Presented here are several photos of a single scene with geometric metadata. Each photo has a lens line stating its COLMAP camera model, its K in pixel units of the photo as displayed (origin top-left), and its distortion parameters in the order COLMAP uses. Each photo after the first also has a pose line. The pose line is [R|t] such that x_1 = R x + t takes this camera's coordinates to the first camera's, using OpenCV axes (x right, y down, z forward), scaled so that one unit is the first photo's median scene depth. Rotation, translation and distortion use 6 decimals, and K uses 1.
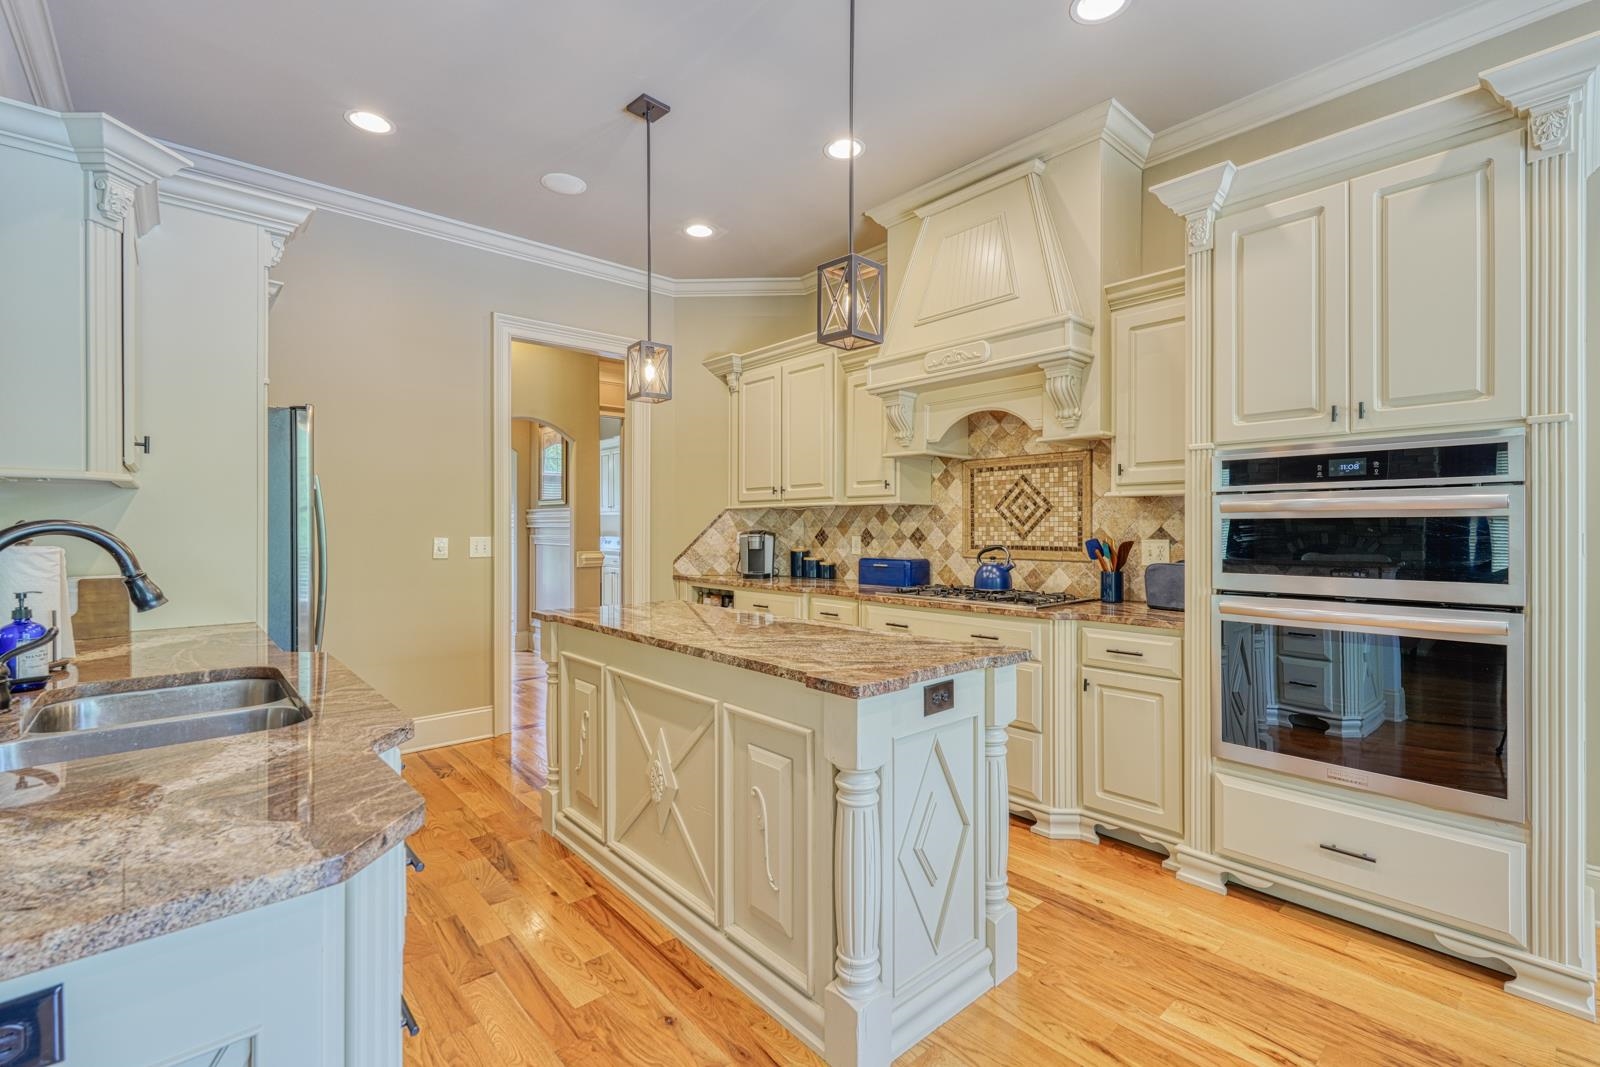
lens RADIAL K [[707.0, 0, 796.4], [0, 707.0, 530.3], [0, 0, 1]] dist [0.002237, 0.000474]
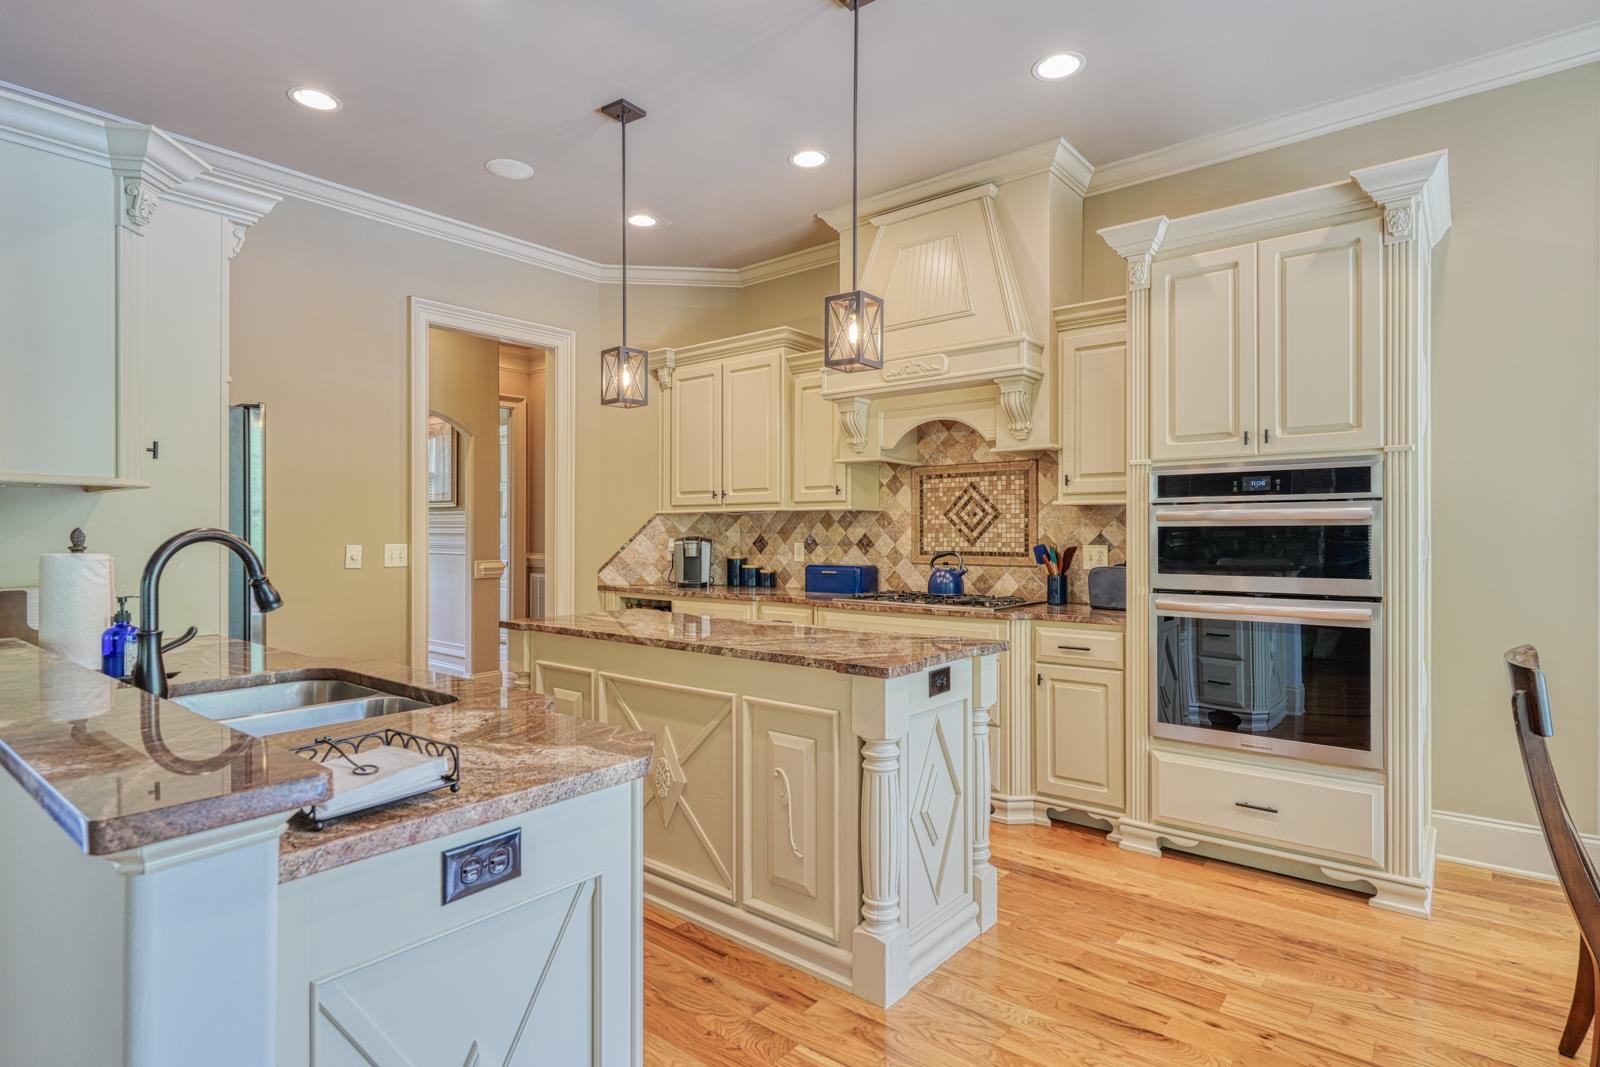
lens RADIAL K [[837.1, 0, 800.3], [0, 837.1, 535.9], [0, 0, 1]] dist [0.003385, -0.001758]
pose [[0.986743, -0.000413, 0.162293, -0.183688], [0.000469, 1.000000, -0.000308, -0.001090], [-0.162292, 0.000380, 0.986743, -0.235051]]
